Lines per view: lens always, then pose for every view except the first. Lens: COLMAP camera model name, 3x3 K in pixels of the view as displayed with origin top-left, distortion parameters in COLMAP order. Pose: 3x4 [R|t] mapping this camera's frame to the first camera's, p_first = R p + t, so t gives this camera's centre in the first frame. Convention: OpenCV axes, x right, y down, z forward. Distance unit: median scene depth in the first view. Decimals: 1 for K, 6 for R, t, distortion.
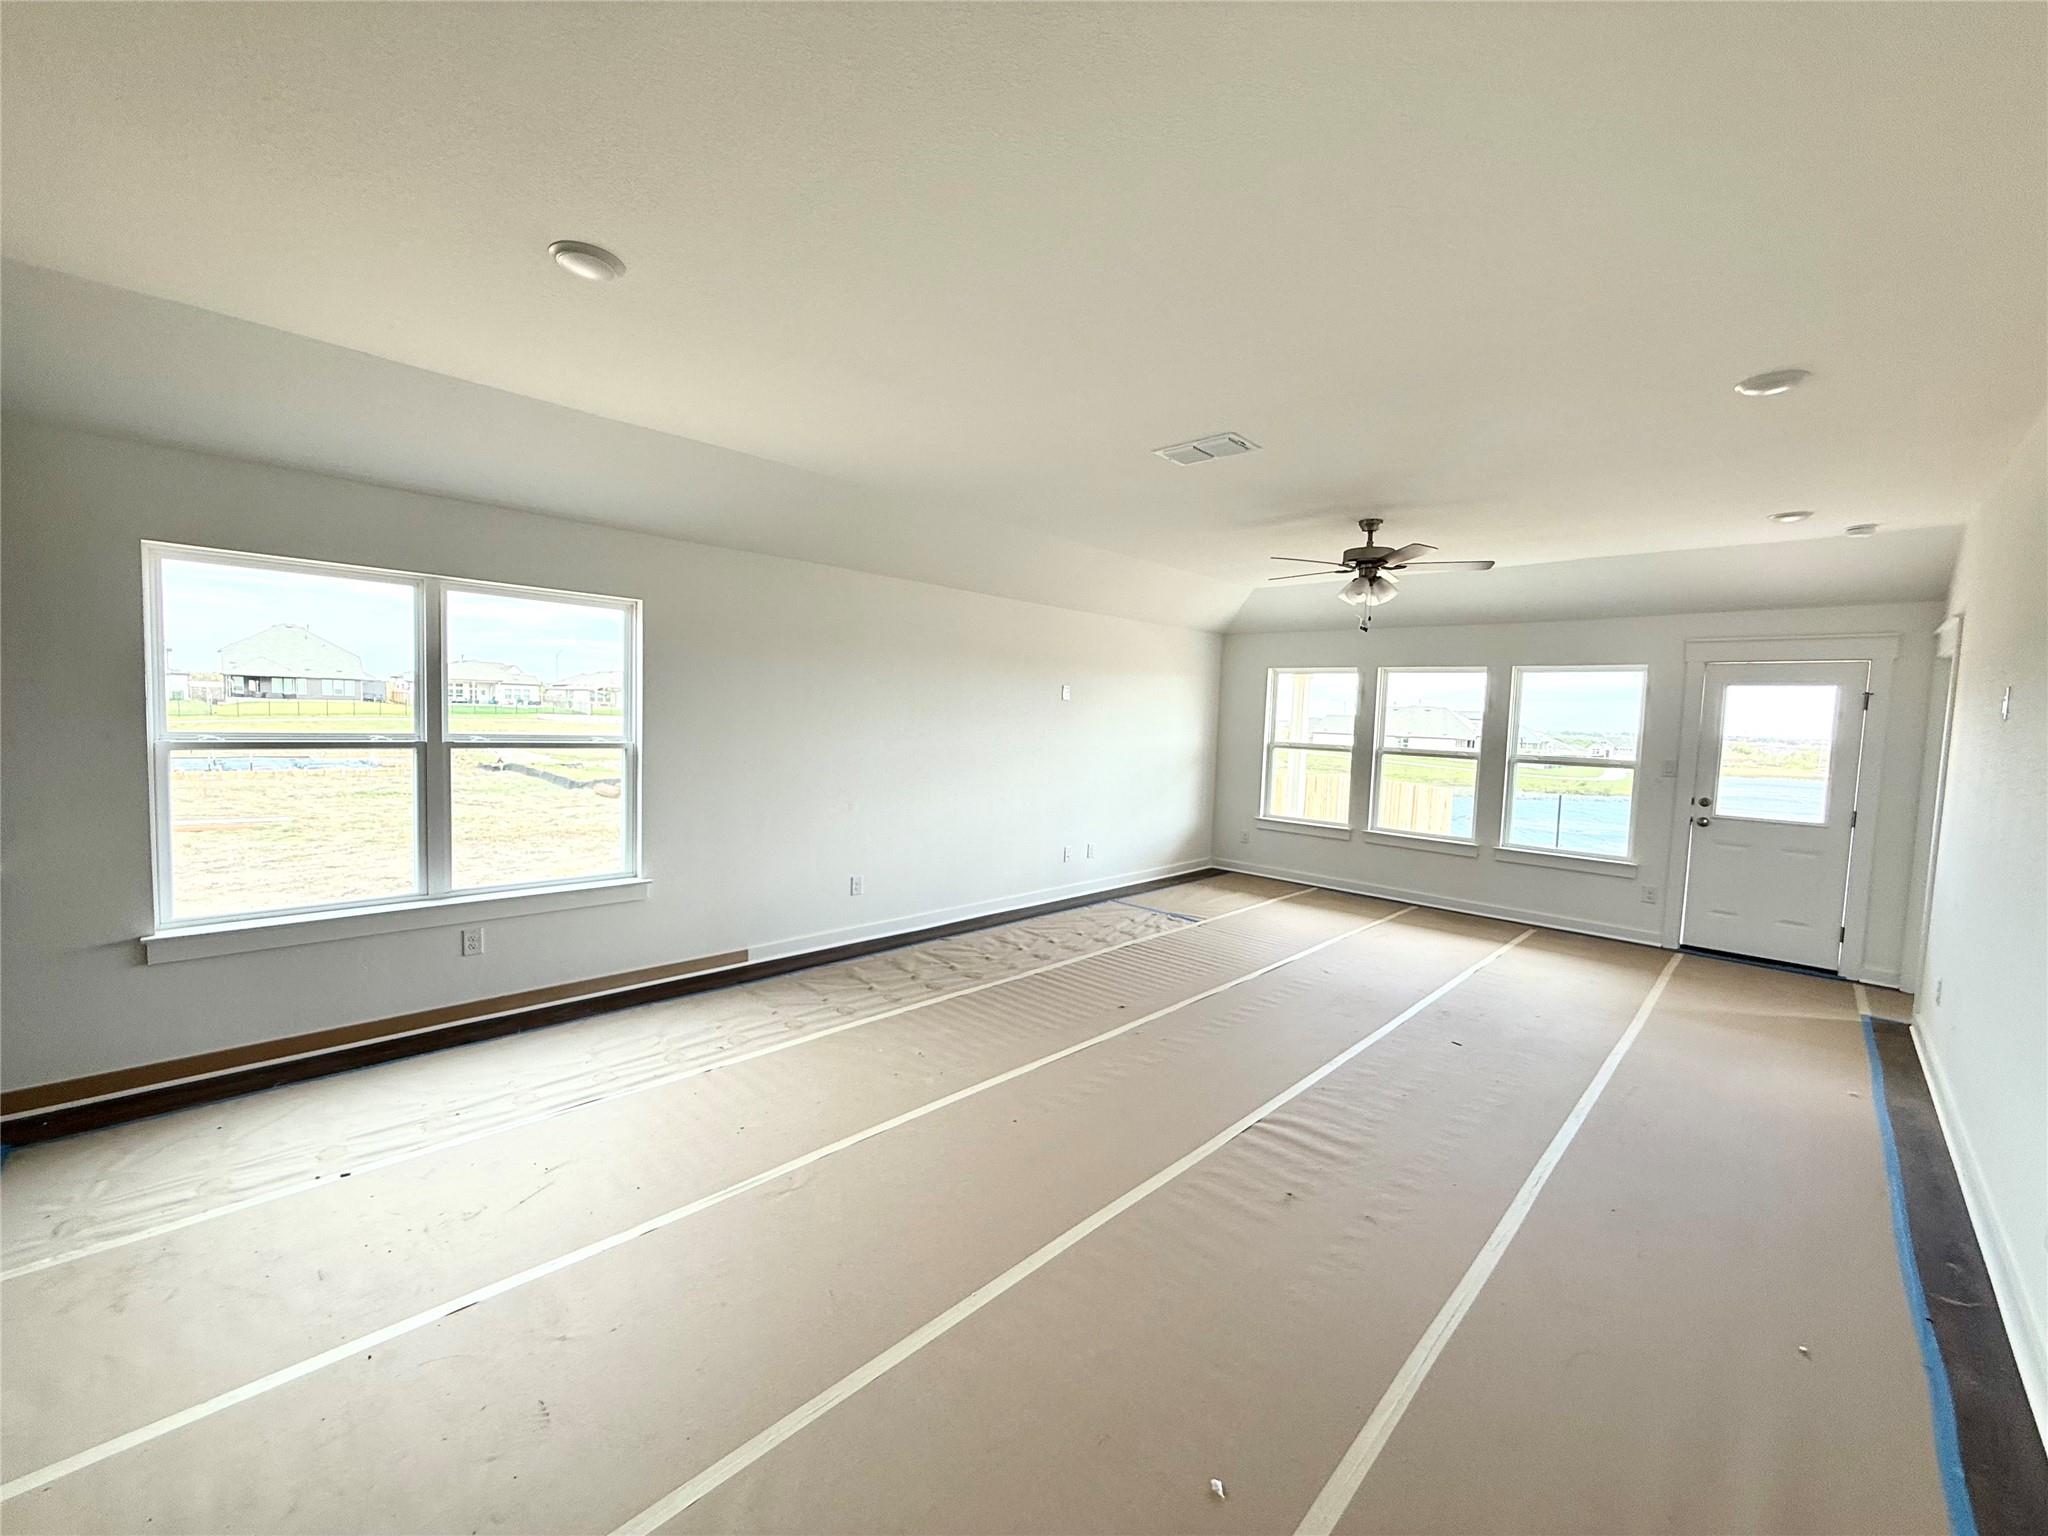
lens RADIAL K [[819.9, 0, 1021.3], [0, 819.9, 767.8], [0, 0, 1]] dist [0.007375, 0.000180]
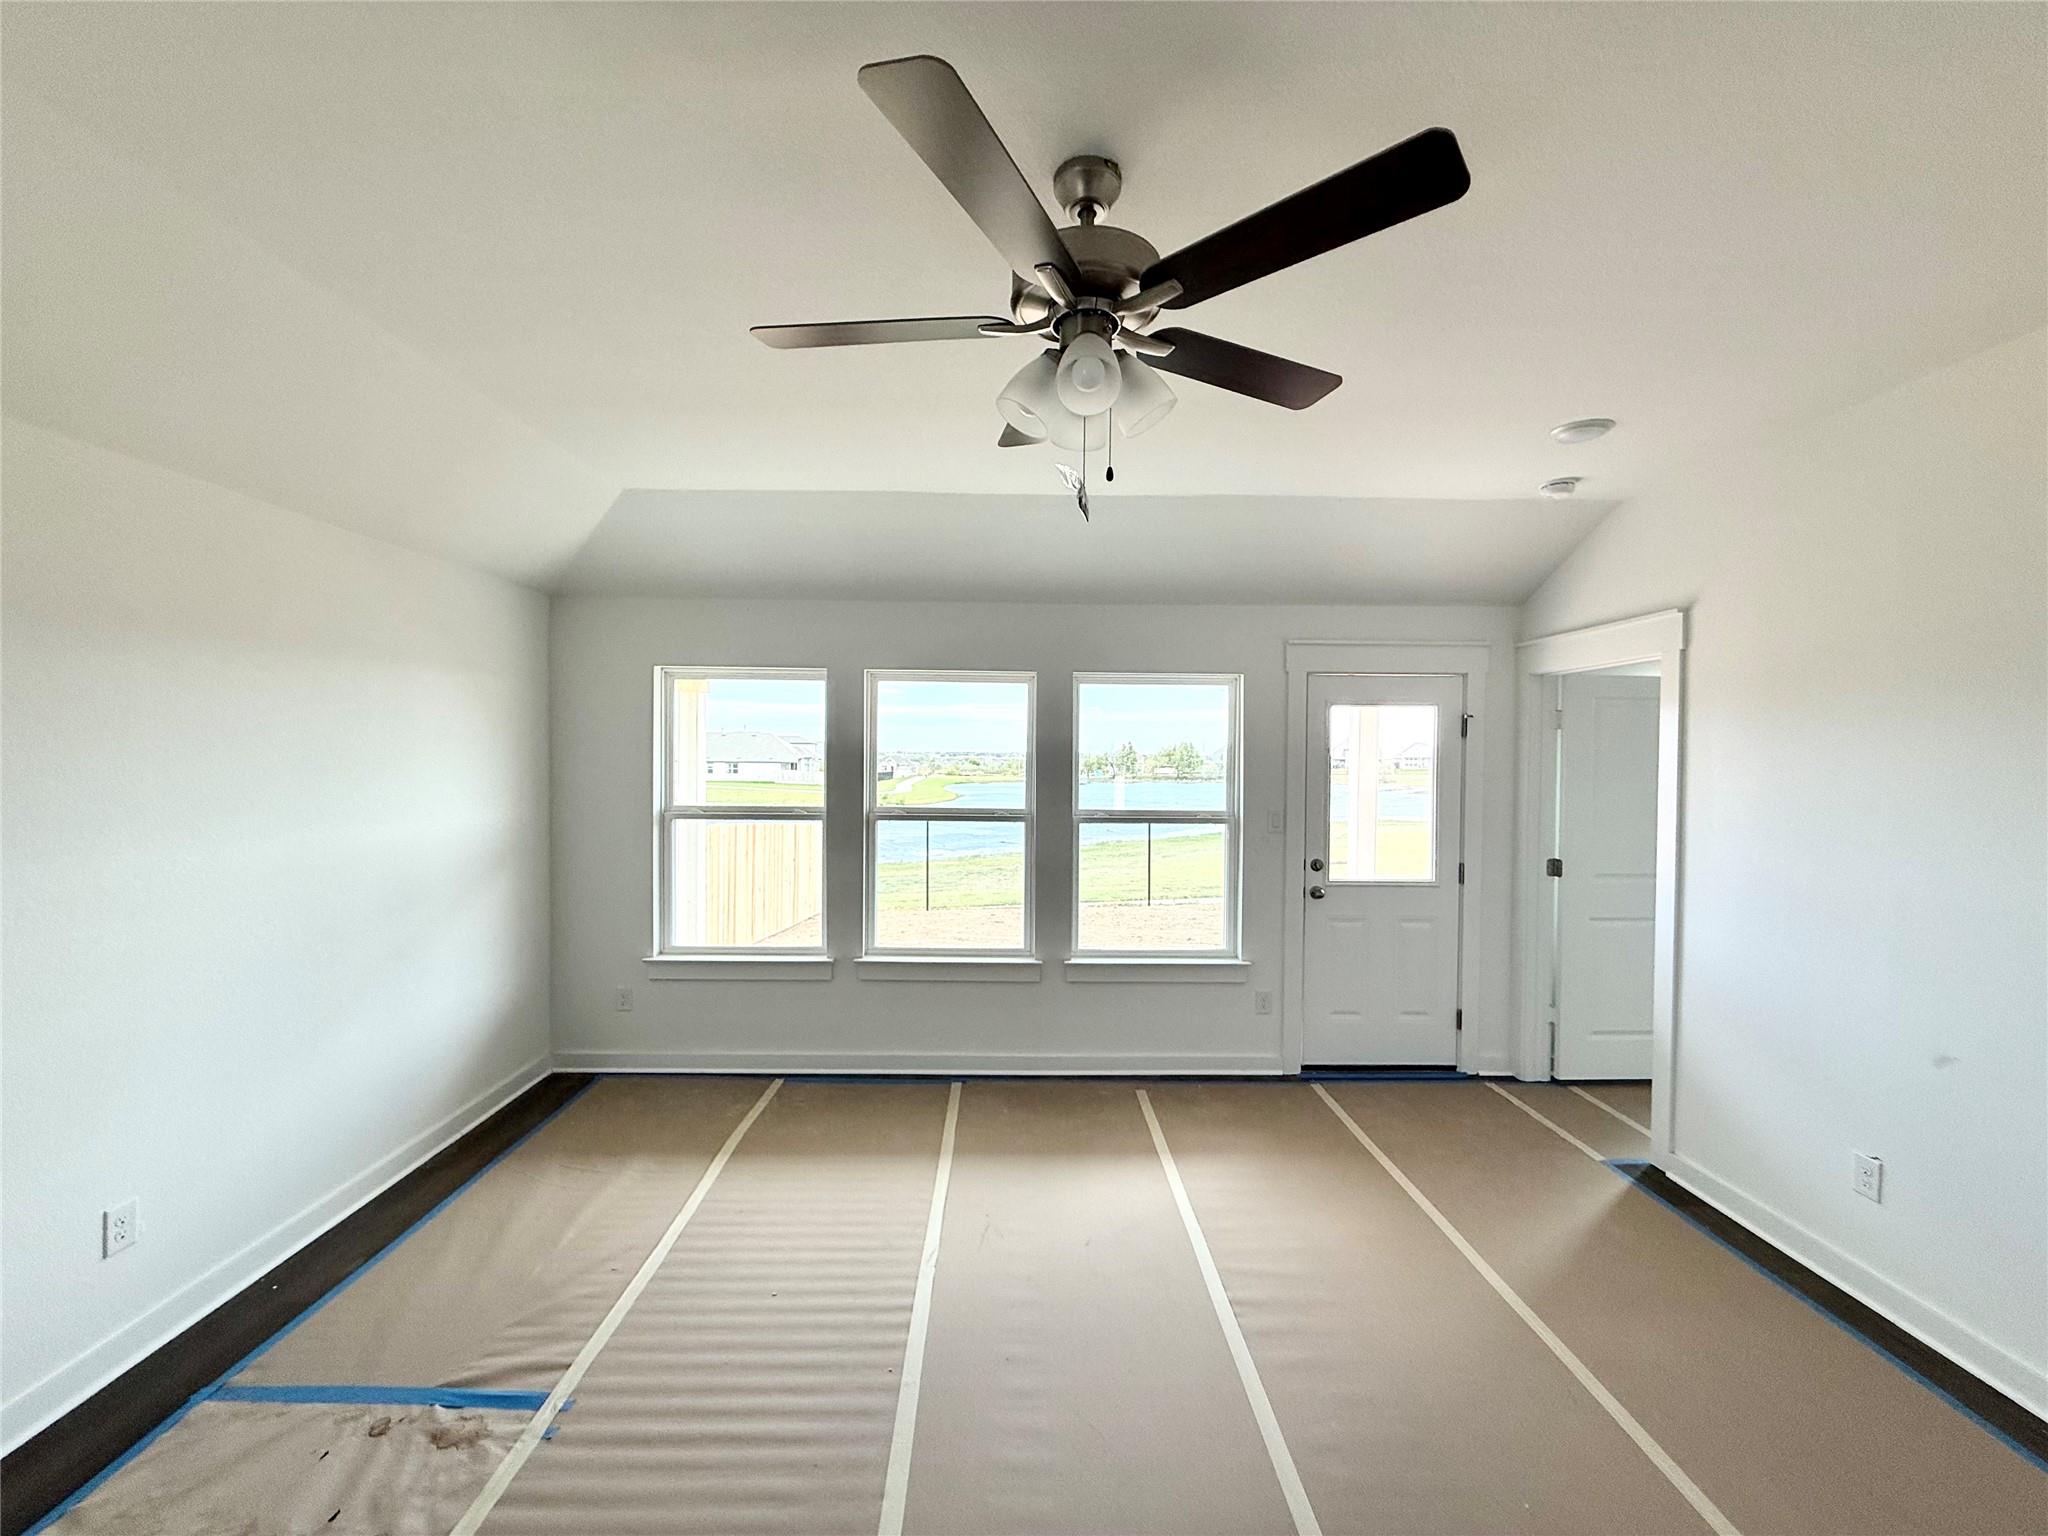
lens RADIAL K [[819.9, 0, 1027.1], [0, 819.9, 765.8], [0, 0, 1]] dist [0.007375, 0.000180]
pose [[0.710971, -0.037941, 0.702197, 0.129239], [0.062202, 0.998023, -0.009054, -0.048824], [-0.700465, 0.050115, 0.711925, 0.590826]]
